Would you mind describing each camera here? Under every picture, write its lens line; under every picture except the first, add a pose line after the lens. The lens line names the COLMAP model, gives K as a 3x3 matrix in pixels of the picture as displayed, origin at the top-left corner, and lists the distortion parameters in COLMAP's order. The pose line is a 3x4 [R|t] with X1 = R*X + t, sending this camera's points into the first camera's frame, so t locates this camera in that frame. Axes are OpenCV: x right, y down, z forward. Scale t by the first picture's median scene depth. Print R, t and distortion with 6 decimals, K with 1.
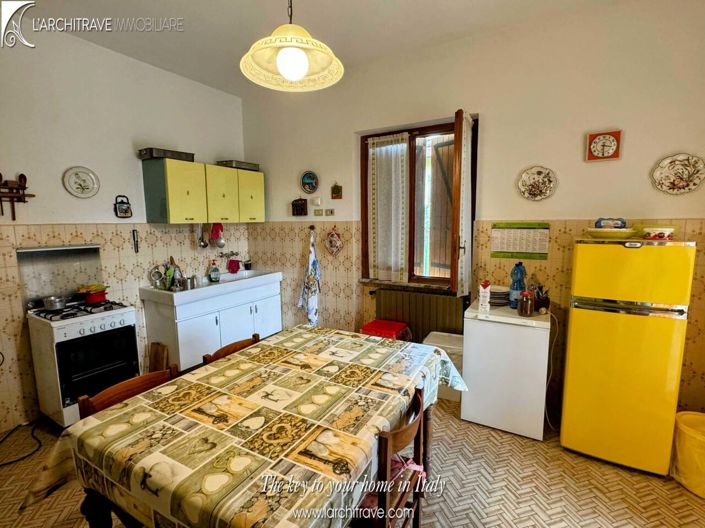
lens RADIAL K [[344.3, 0, 351.5], [0, 344.3, 265.6], [0, 0, 1]] dist [-0.002709, 0.000736]
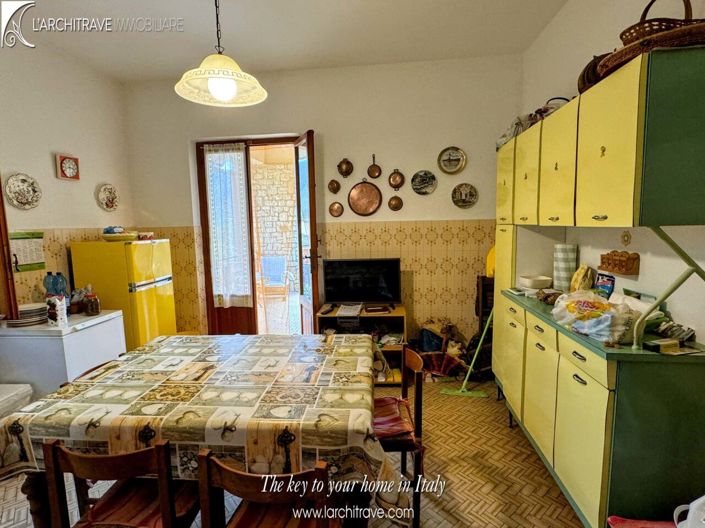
lens RADIAL K [[344.3, 0, 351.5], [0, 344.3, 265.6], [0, 0, 1]] dist [-0.002709, 0.000736]
pose [[-0.419154, -0.094119, 0.903024, -0.875884], [0.143092, 0.975334, 0.168074, -0.079547], [-0.896568, 0.199664, -0.395347, 0.711225]]
